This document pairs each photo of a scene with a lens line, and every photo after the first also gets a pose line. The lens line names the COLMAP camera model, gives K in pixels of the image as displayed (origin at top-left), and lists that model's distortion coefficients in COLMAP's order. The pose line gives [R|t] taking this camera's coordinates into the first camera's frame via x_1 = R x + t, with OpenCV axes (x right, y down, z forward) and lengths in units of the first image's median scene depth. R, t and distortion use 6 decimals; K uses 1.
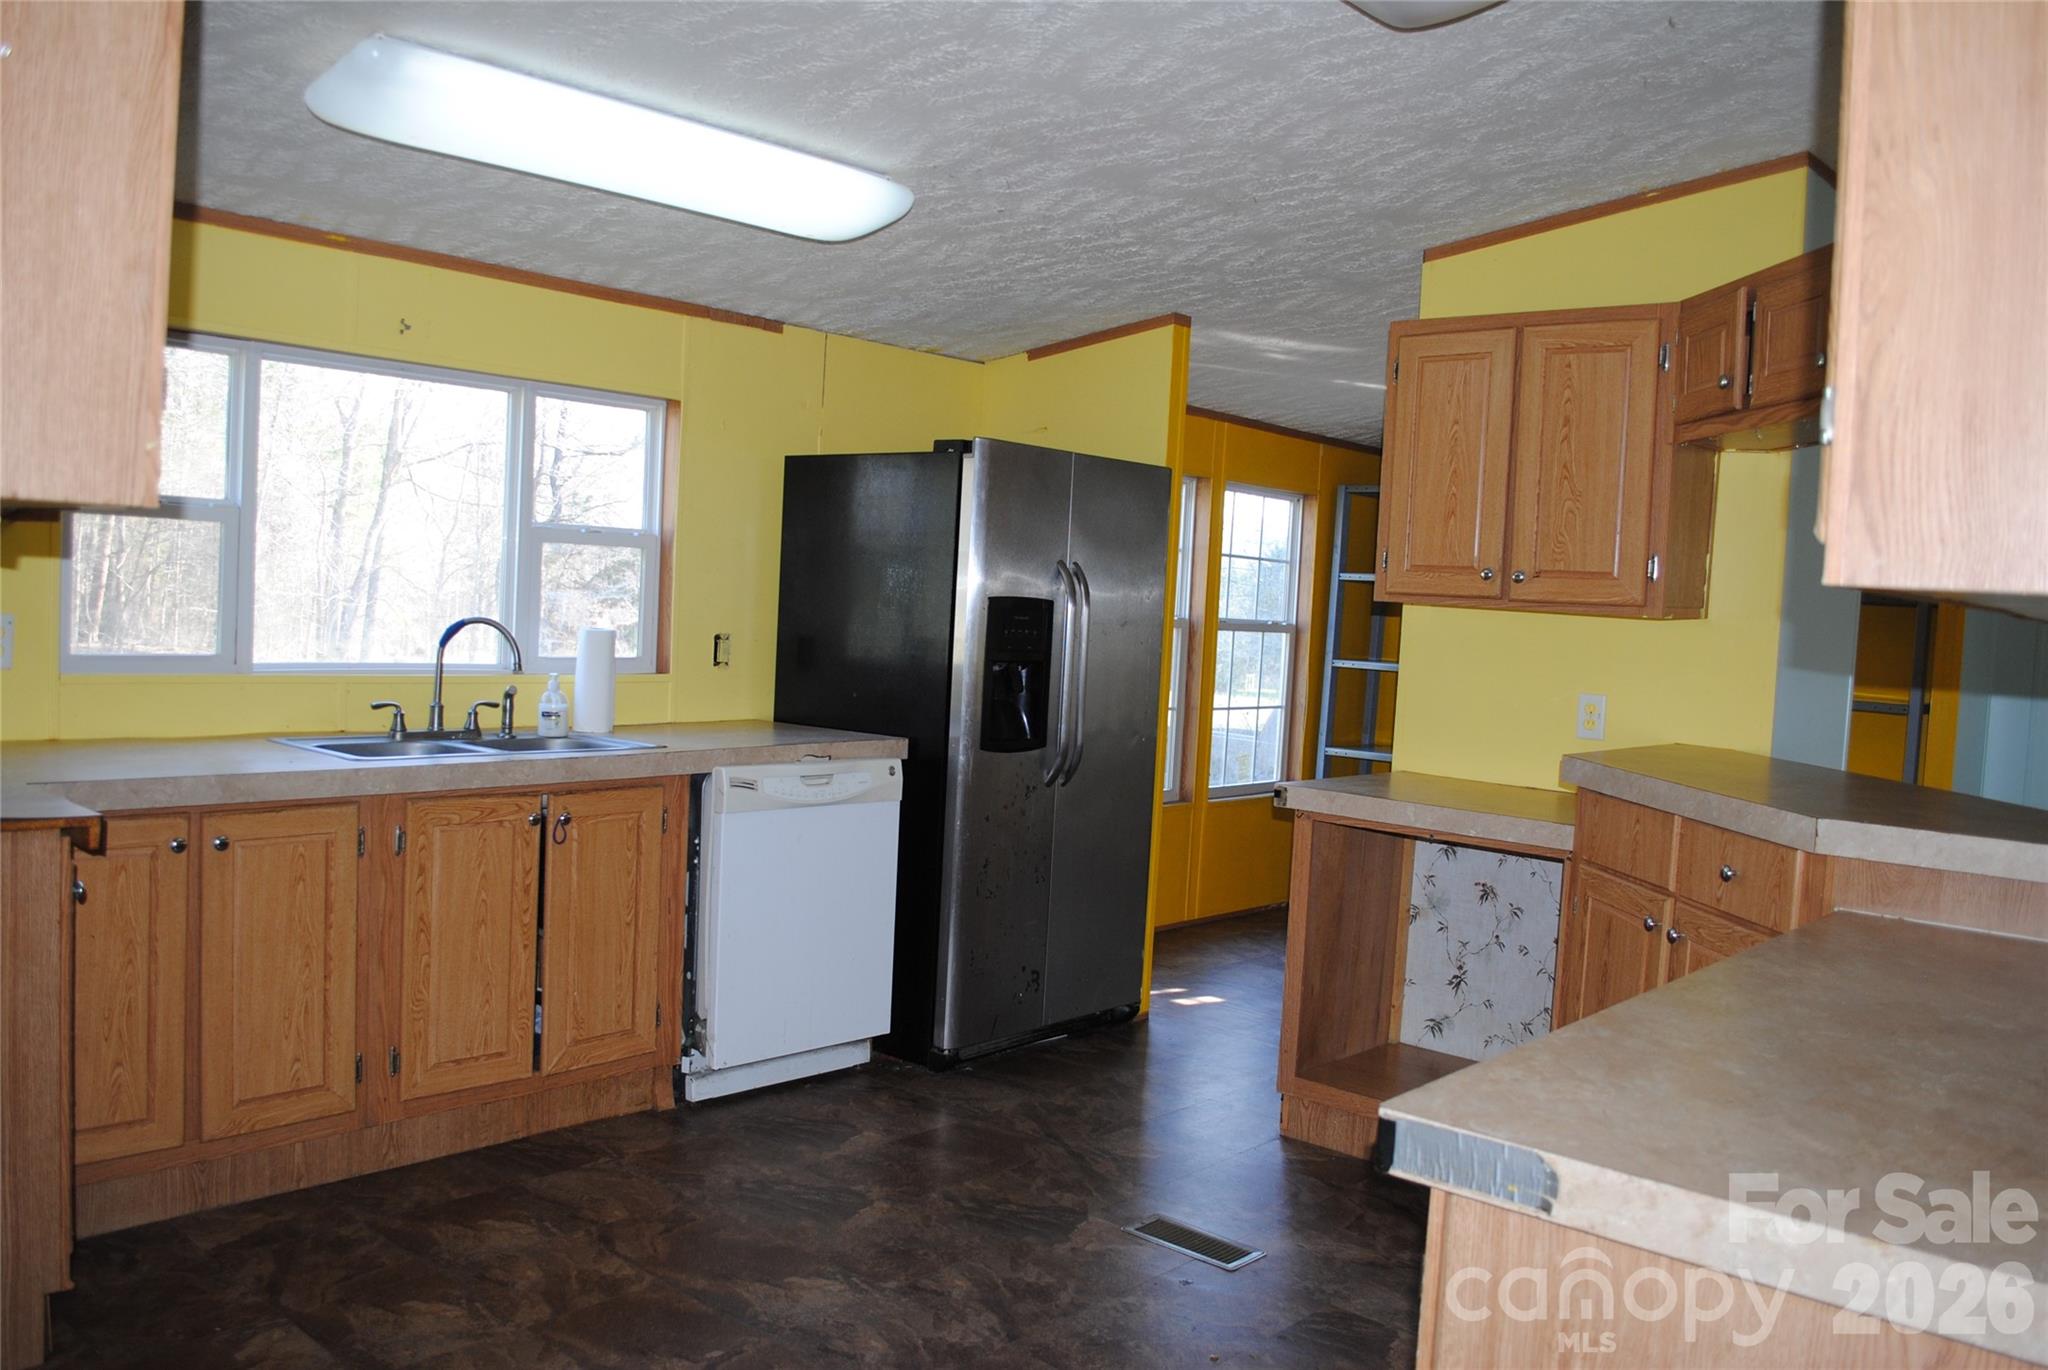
lens RADIAL K [[1630.2, 0, 1003.3], [0, 1630.2, 691.8], [0, 0, 1]] dist [-0.079897, 0.013284]
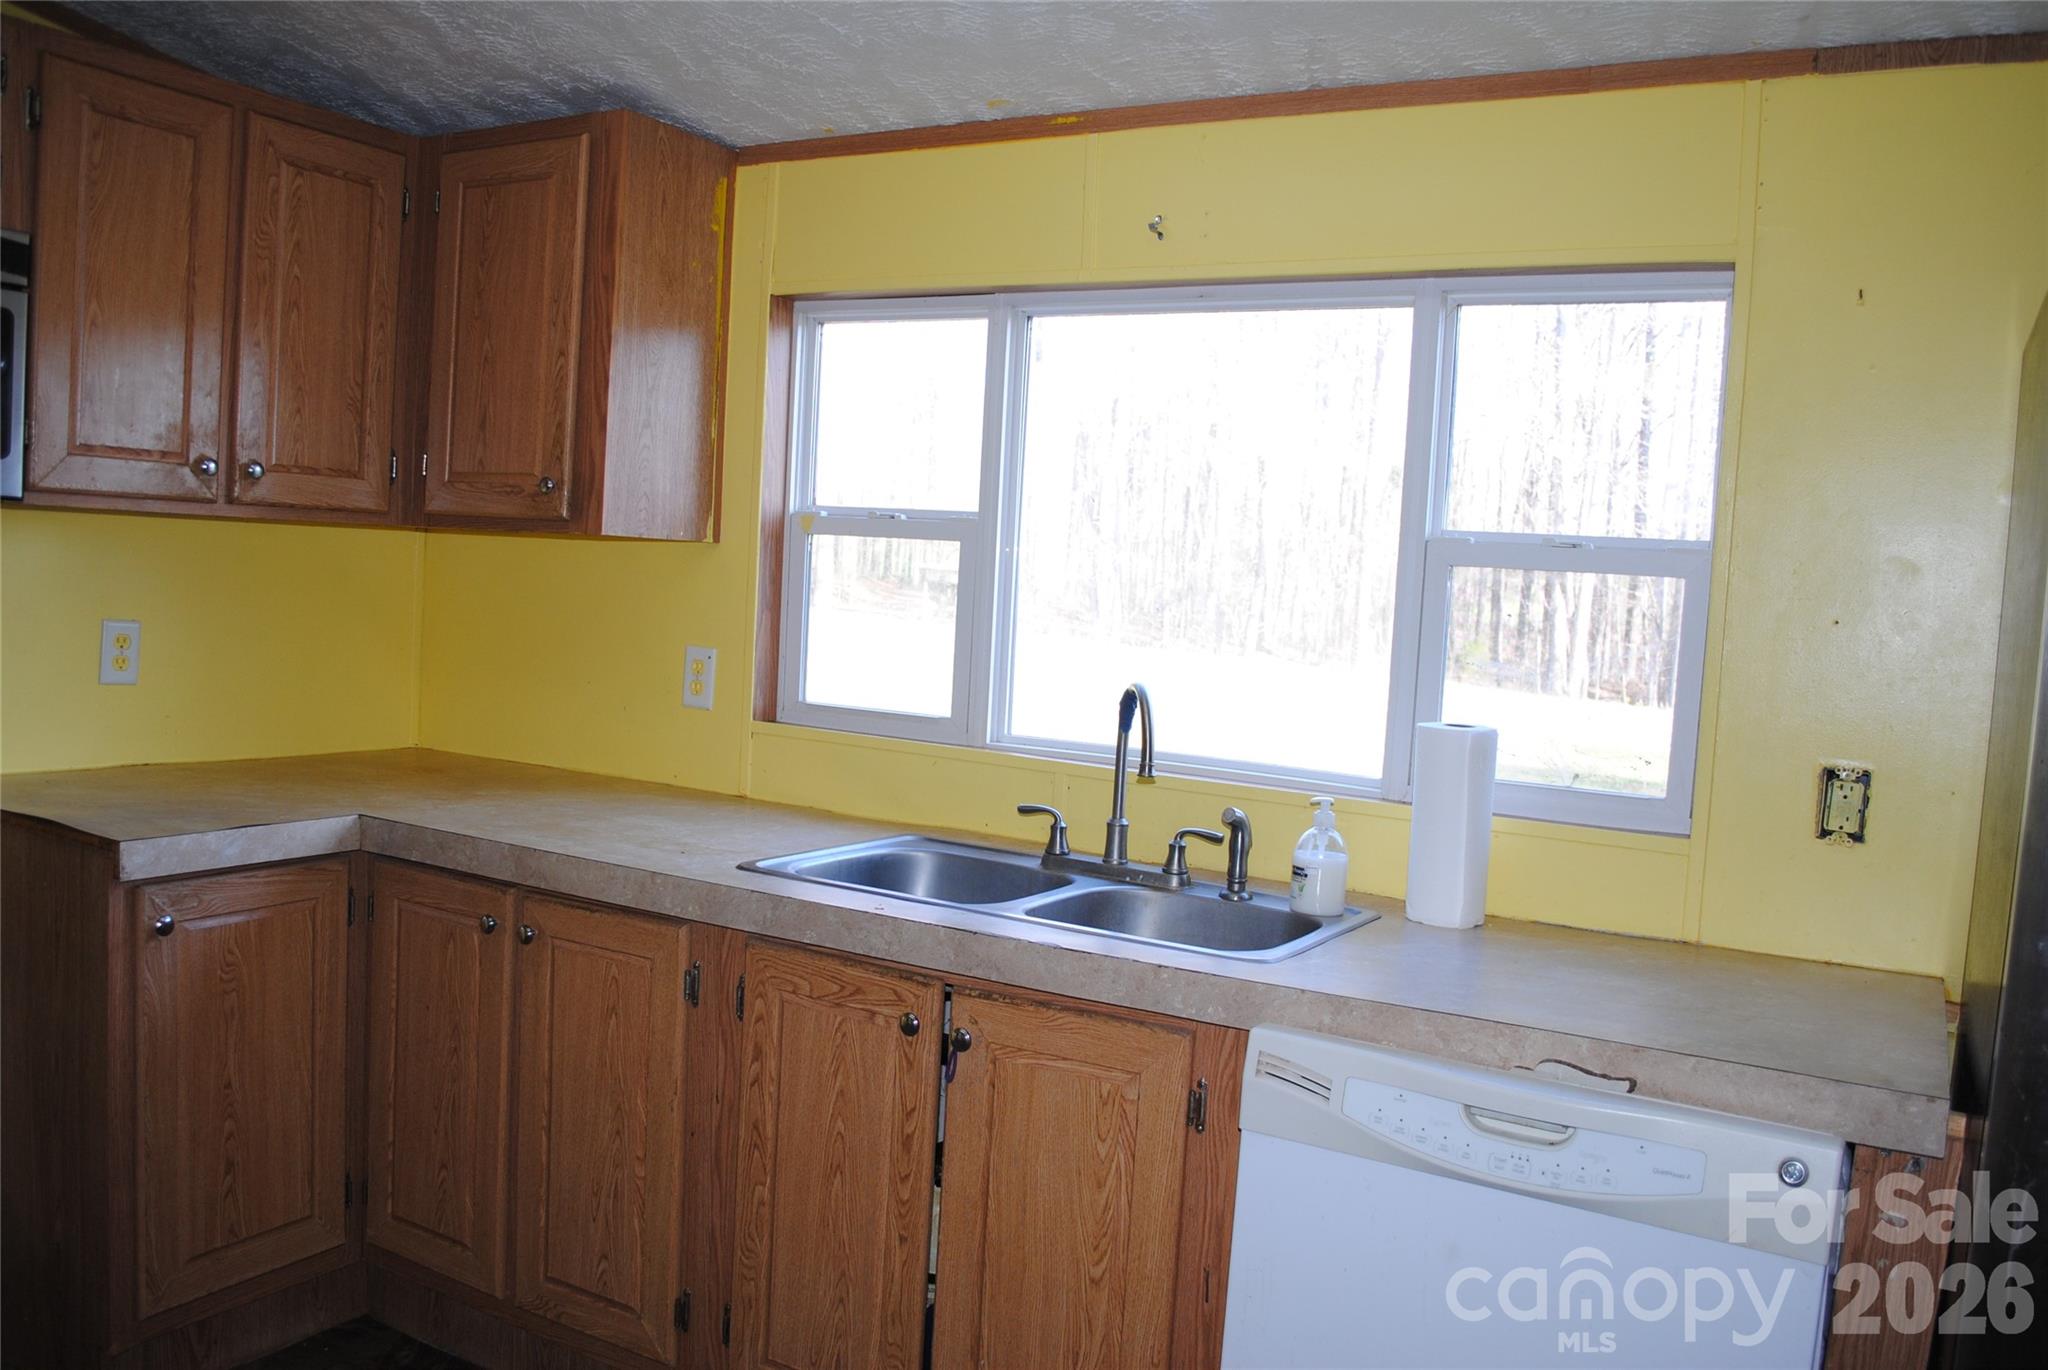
lens RADIAL K [[1630.2, 0, 1003.3], [0, 1630.2, 691.8], [0, 0, 1]] dist [-0.079897, 0.013284]
pose [[0.204238, 0.030055, -0.978460, 0.247627], [-0.111554, 0.993732, 0.007239, -0.041097], [0.972544, 0.107673, 0.206311, 0.821572]]
